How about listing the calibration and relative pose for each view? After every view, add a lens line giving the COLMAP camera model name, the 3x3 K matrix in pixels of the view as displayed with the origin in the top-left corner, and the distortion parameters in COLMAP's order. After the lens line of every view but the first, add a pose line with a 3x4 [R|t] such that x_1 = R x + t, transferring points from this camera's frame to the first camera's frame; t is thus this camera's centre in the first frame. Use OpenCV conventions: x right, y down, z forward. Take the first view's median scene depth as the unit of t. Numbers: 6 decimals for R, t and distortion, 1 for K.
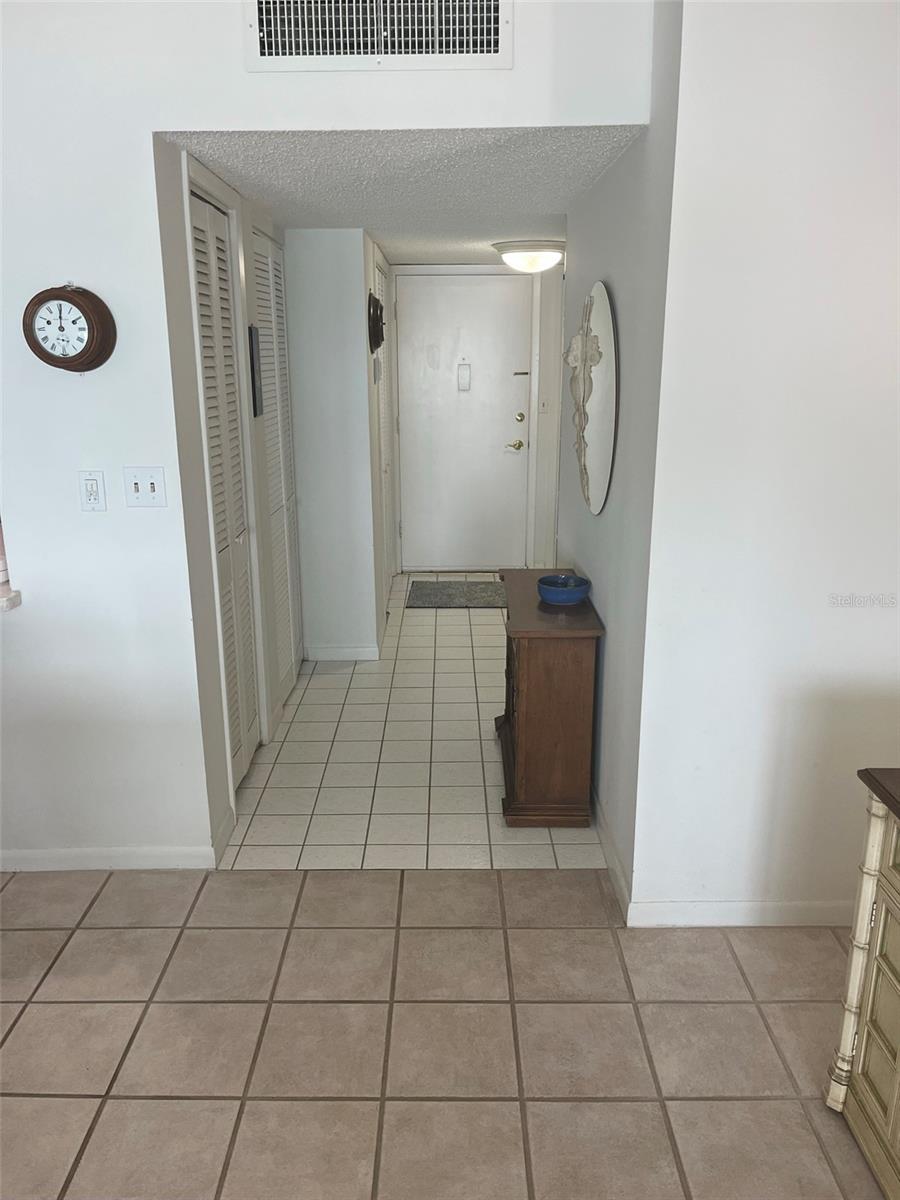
lens RADIAL K [[911.3, 0, 449.5], [0, 911.3, 603.8], [0, 0, 1]] dist [0.052688, -0.068600]
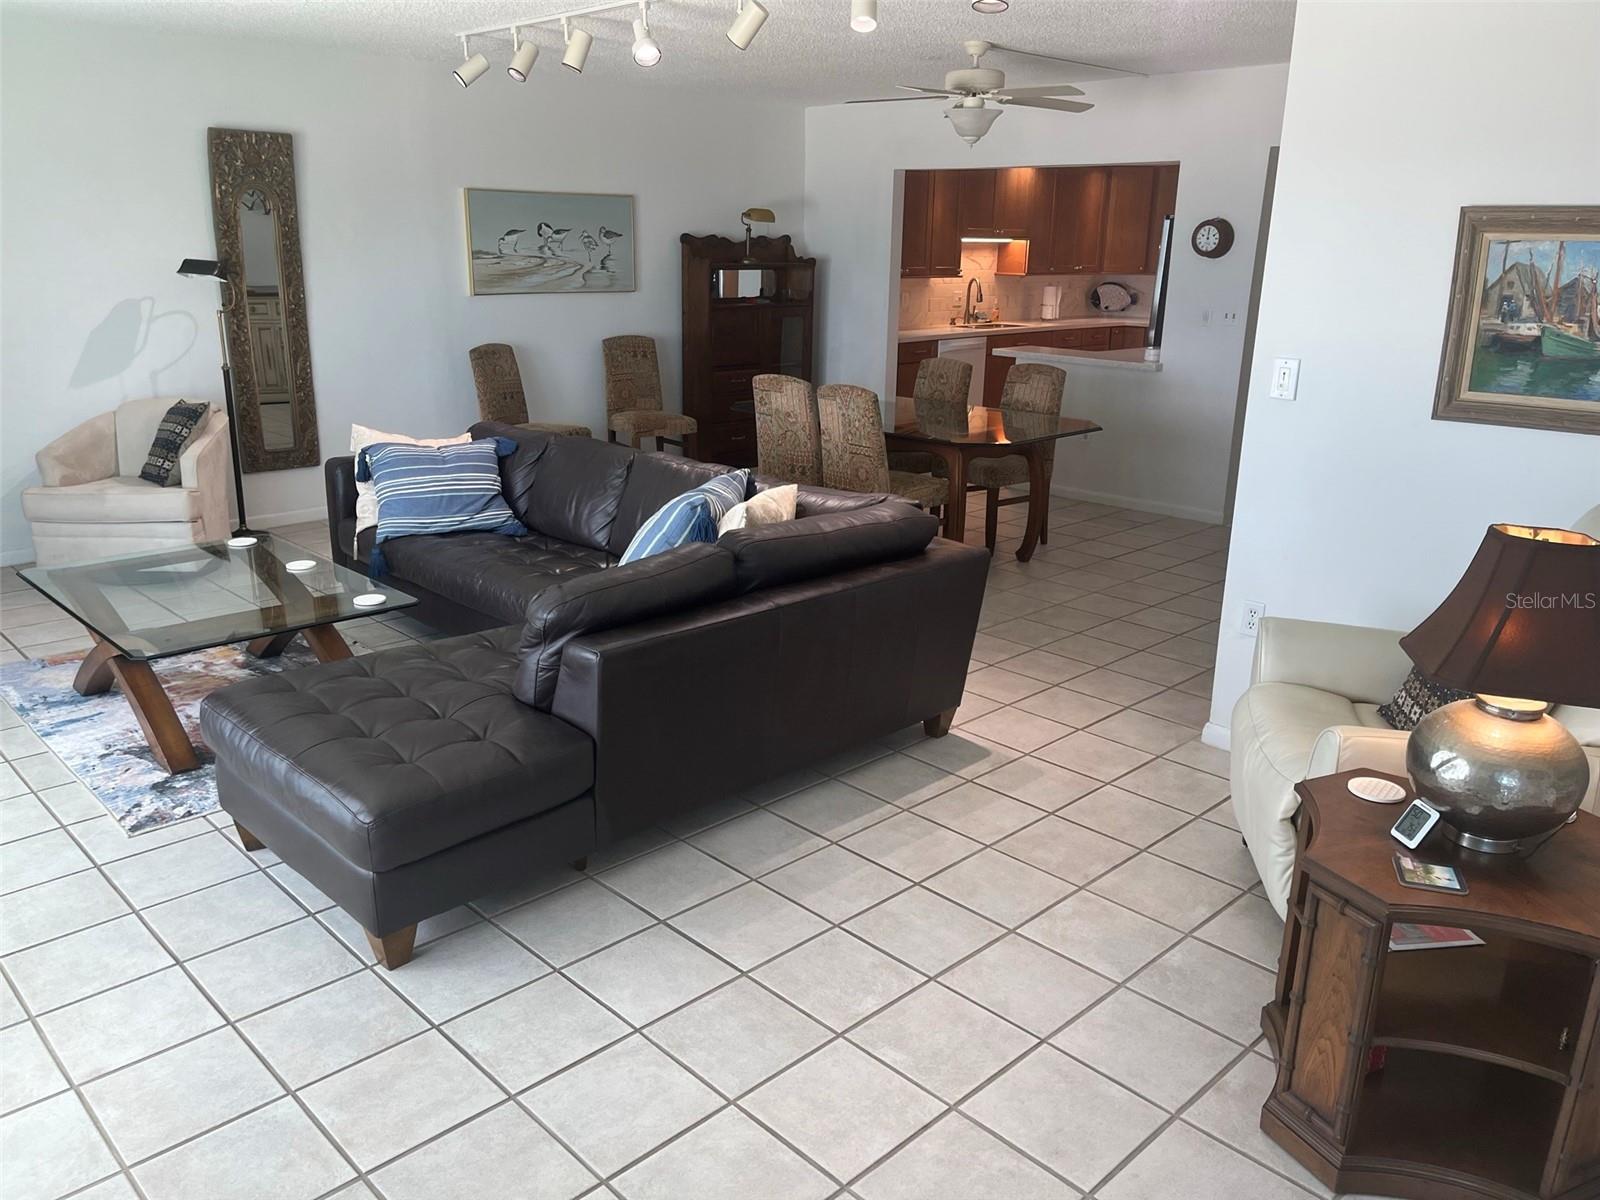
lens RADIAL K [[1215.1, 0, 802.4], [0, 1215.1, 607.2], [0, 0, 1]] dist [0.052688, -0.068600]
pose [[0.703178, 0.222250, -0.675385, 1.053728], [-0.215810, 0.971793, 0.095099, 0.480878], [0.677470, 0.078883, 0.731308, -1.701994]]
